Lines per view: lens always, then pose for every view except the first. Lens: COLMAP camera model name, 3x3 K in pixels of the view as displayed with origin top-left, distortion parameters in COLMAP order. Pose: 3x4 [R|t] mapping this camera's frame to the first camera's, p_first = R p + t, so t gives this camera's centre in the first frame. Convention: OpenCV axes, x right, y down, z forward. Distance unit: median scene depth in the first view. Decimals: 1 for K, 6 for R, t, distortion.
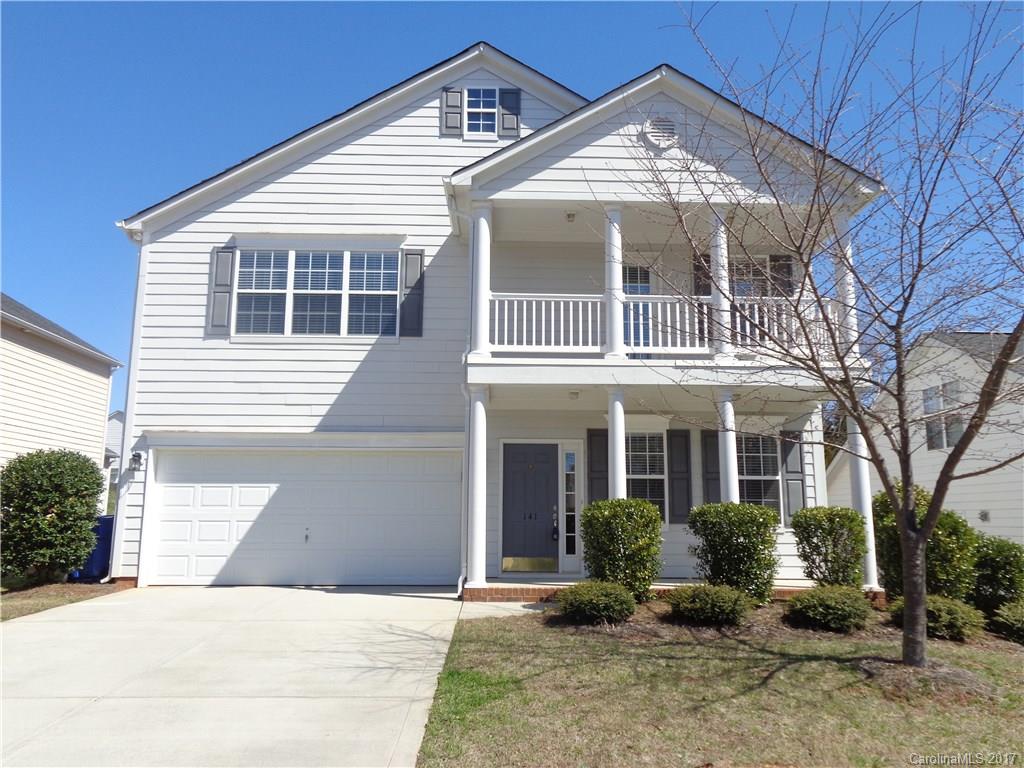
lens RADIAL K [[764.9, 0, 508.8], [0, 764.9, 382.9], [0, 0, 1]] dist [0.011837, 0.001615]
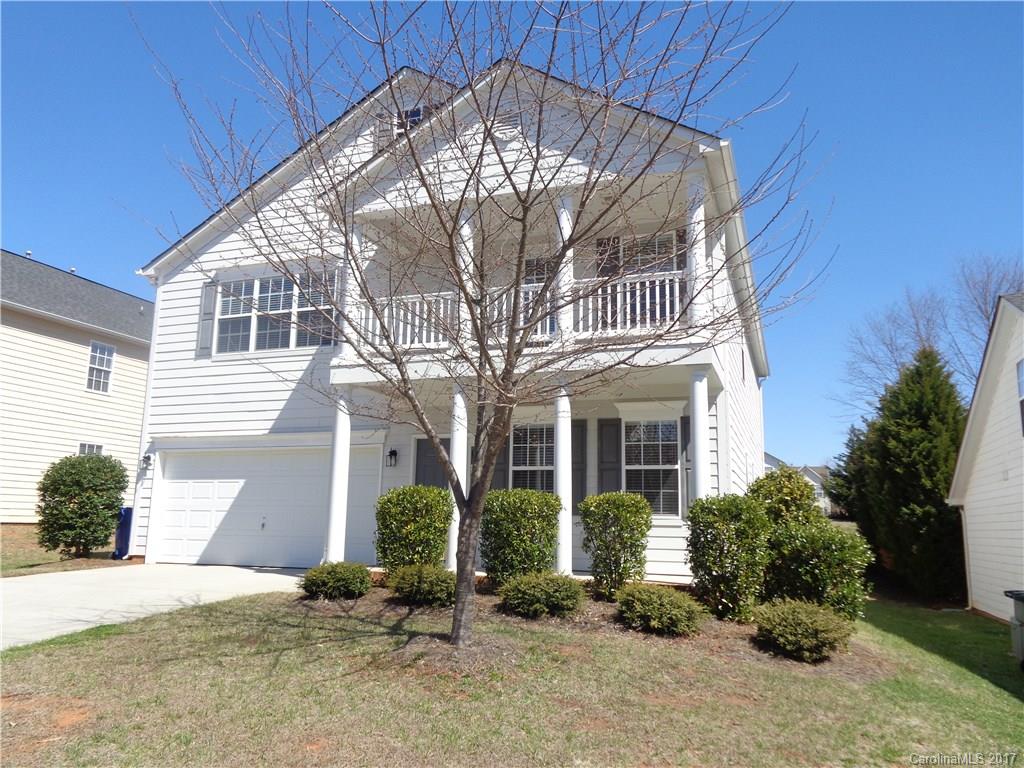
lens RADIAL K [[764.9, 0, 516.2], [0, 764.9, 386.6], [0, 0, 1]] dist [0.011837, 0.001615]
pose [[0.931894, -0.054442, -0.358622, 0.511806], [0.052397, 0.998507, -0.015426, 0.030491], [0.358926, -0.004415, 0.933356, 0.058243]]
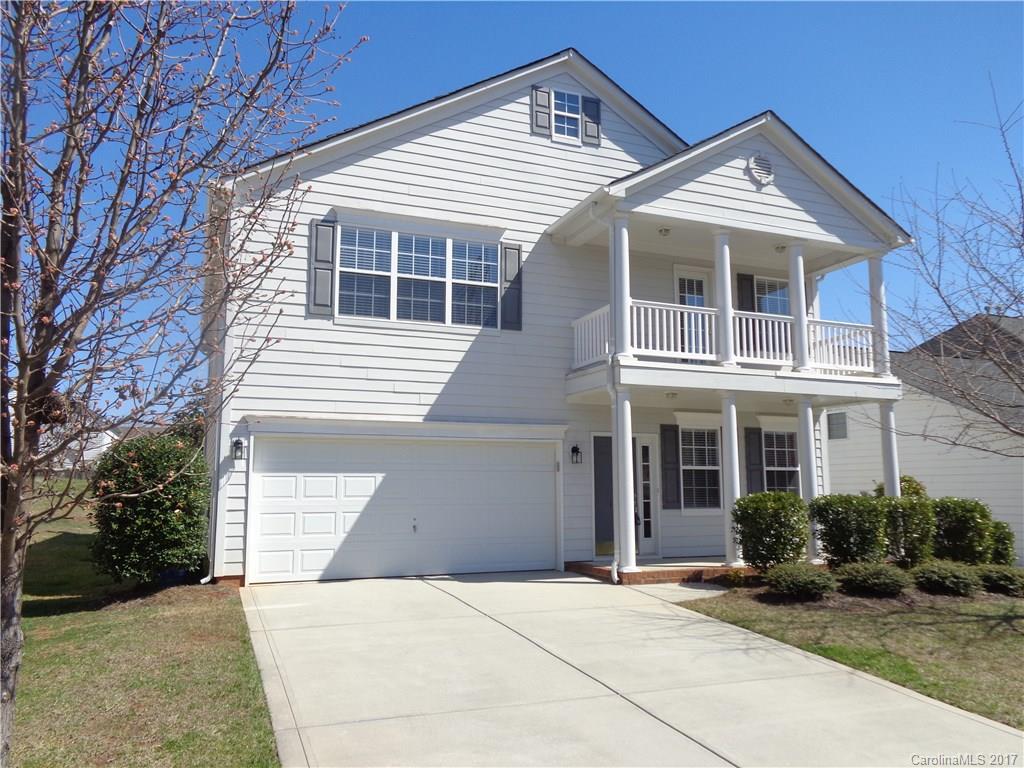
lens RADIAL K [[764.9, 0, 511.8], [0, 764.9, 384.2], [0, 0, 1]] dist [0.011837, 0.001615]
pose [[0.936361, 0.042153, 0.348499, -0.492794], [-0.055311, 0.998080, 0.027886, -0.017200], [-0.346654, -0.045387, 0.936894, 0.040089]]
